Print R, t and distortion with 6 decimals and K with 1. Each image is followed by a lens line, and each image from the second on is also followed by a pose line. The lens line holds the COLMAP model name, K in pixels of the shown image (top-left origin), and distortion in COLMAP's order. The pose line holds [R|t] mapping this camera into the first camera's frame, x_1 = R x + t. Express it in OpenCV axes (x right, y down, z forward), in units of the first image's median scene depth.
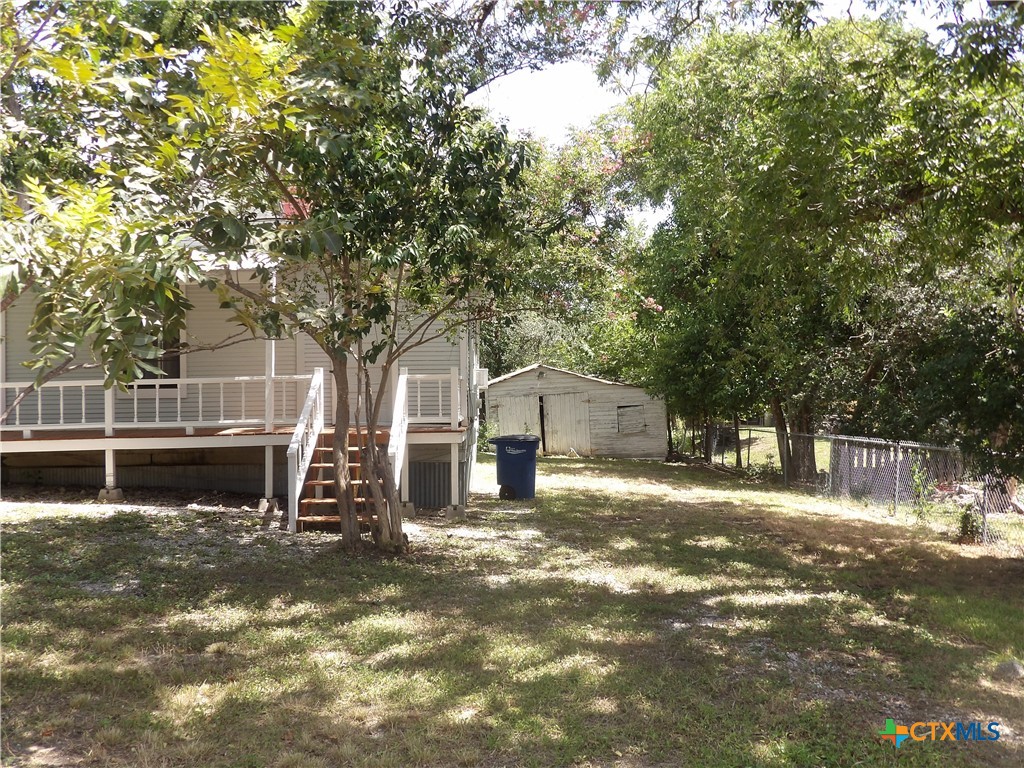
lens RADIAL K [[1038.6, 0, 510.2], [0, 1038.6, 373.3], [0, 0, 1]] dist [0.043468, 0.000000]
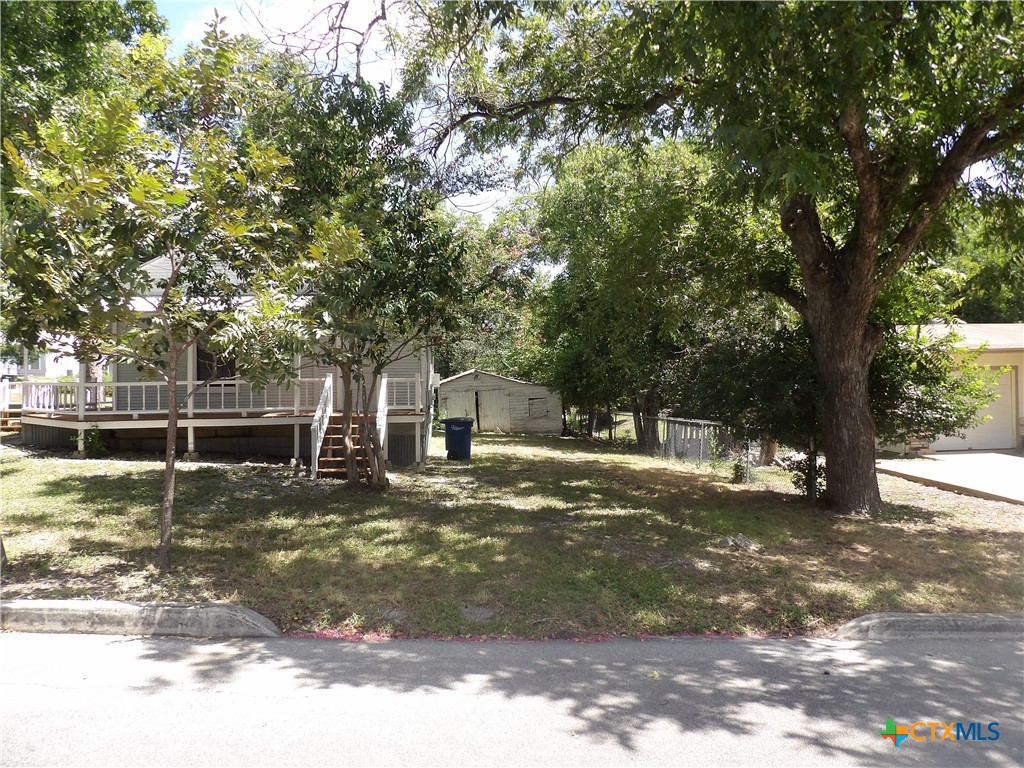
lens RADIAL K [[758.5, 0, 515.9], [0, 758.5, 376.4], [0, 0, 1]] dist [-0.014665, 0.045989]
pose [[0.996928, 0.002993, 0.078263, 0.003352], [-0.003238, 0.999990, 0.003009, -0.005295], [-0.078253, -0.003253, 0.996928, -0.138889]]
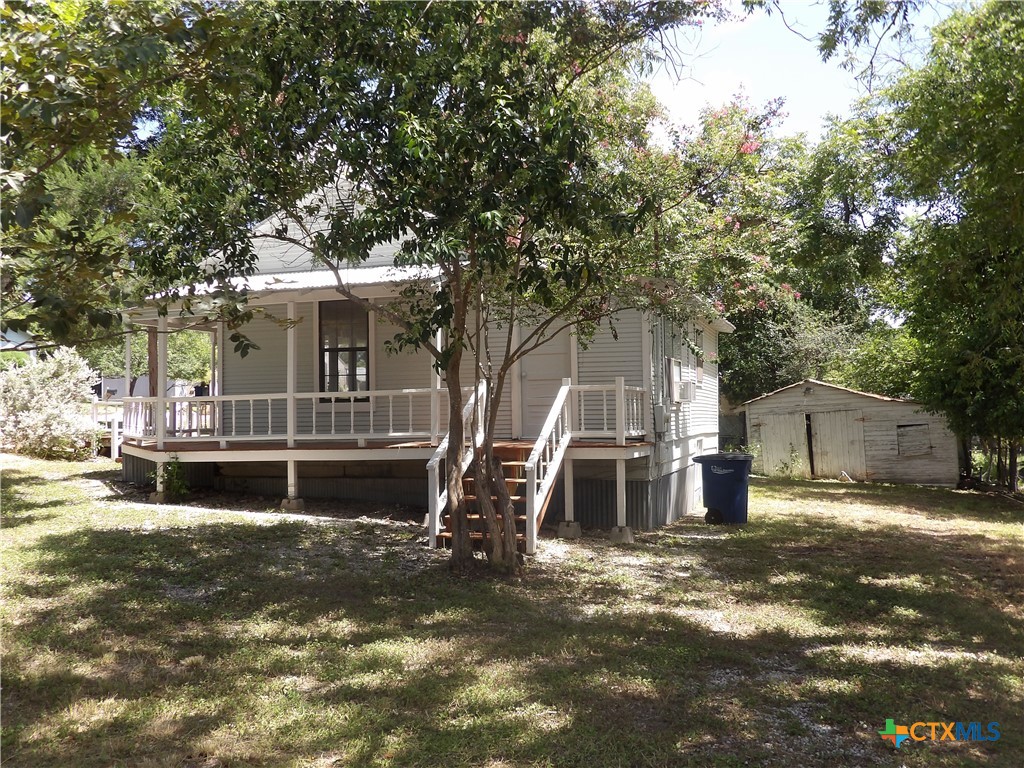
lens RADIAL K [[1038.6, 0, 504.5], [0, 1038.6, 366.0], [0, 0, 1]] dist [0.043468, 0.000000]
pose [[0.951018, -0.013903, -0.308823, 0.135043], [0.005336, 0.999578, -0.028569, 0.010034], [0.309090, 0.025521, 0.950690, 0.085087]]
